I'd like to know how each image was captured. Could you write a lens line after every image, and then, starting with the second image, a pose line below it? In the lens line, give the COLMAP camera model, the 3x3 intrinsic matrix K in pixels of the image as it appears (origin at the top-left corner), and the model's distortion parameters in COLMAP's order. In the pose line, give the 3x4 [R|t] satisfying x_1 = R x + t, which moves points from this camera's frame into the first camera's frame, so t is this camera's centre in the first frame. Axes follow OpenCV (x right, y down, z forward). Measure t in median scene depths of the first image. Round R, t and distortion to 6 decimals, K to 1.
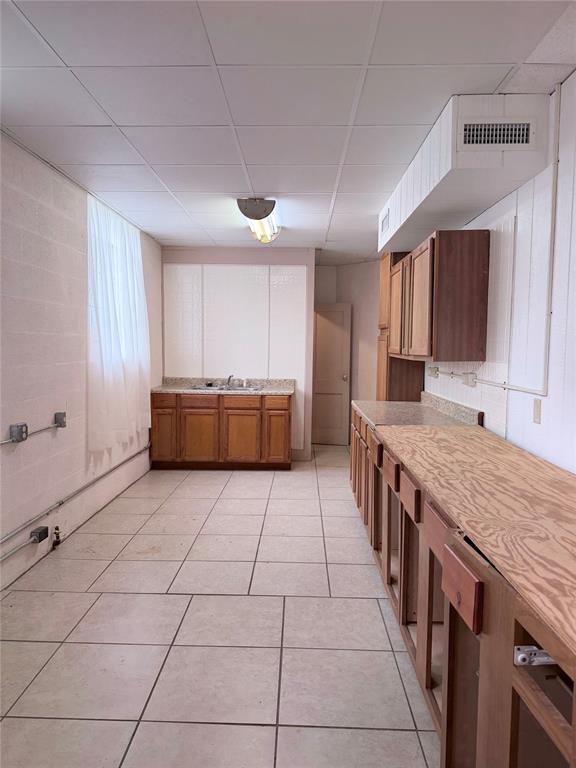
lens RADIAL K [[548.4, 0, 302.3], [0, 548.4, 389.6], [0, 0, 1]] dist [0.044652, -0.060566]
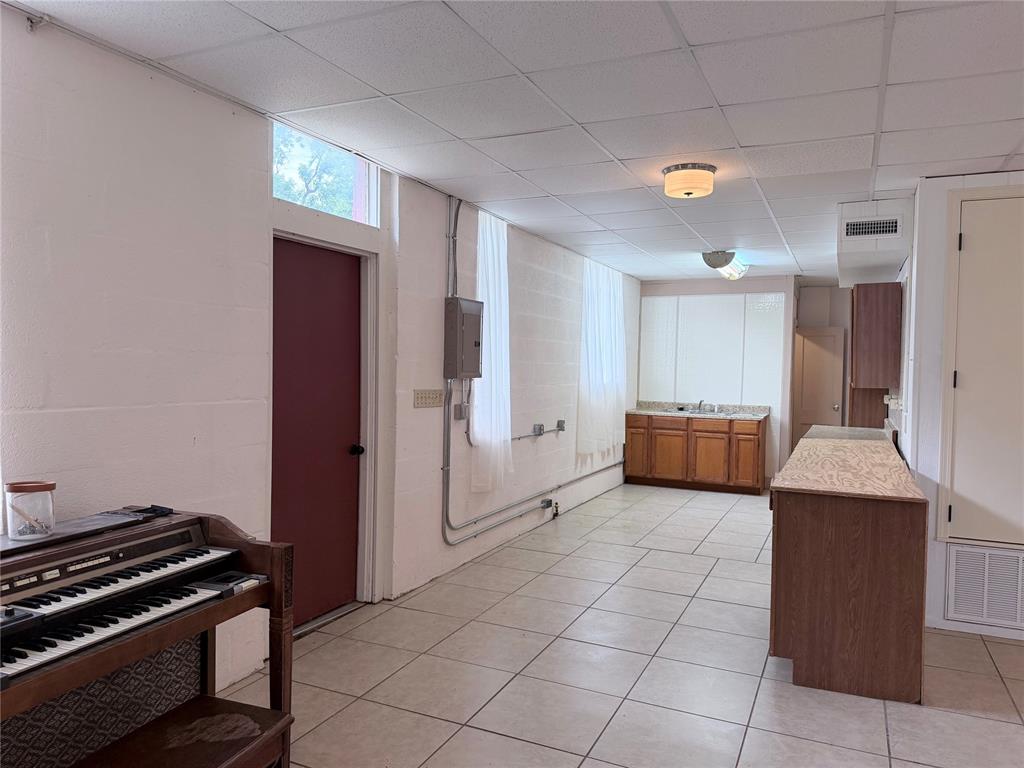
lens RADIAL K [[731.2, 0, 477.8], [0, 731.2, 391.5], [0, 0, 1]] dist [0.044652, -0.060566]
pose [[0.891785, 0.020555, -0.451992, 0.128406], [-0.043074, 0.998287, -0.039588, 0.032681], [0.450404, 0.054773, 0.891143, -0.466668]]
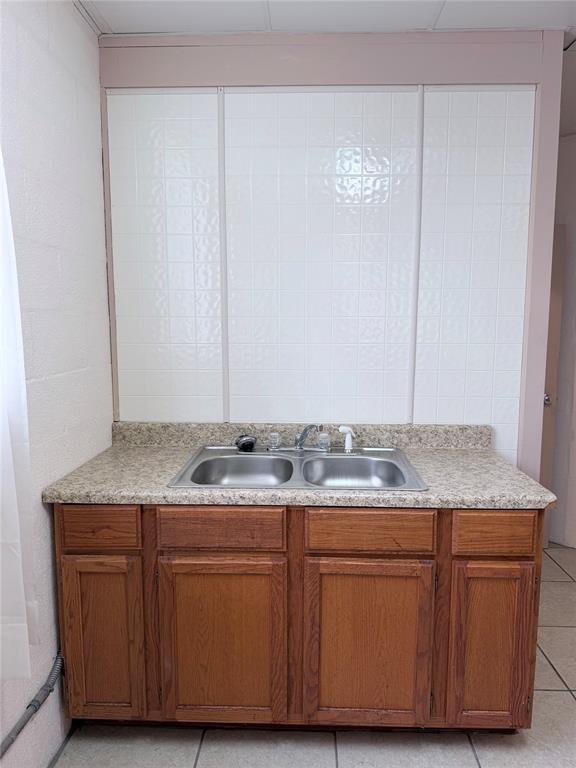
lens RADIAL K [[548.4, 0, 294.8], [0, 548.4, 383.9], [0, 0, 1]] dist [0.044652, -0.060566]
pose [[0.999540, -0.007494, -0.029384, -0.139675], [0.008551, 0.999315, 0.036002, -0.065026], [0.029094, -0.036237, 0.998920, 0.714973]]
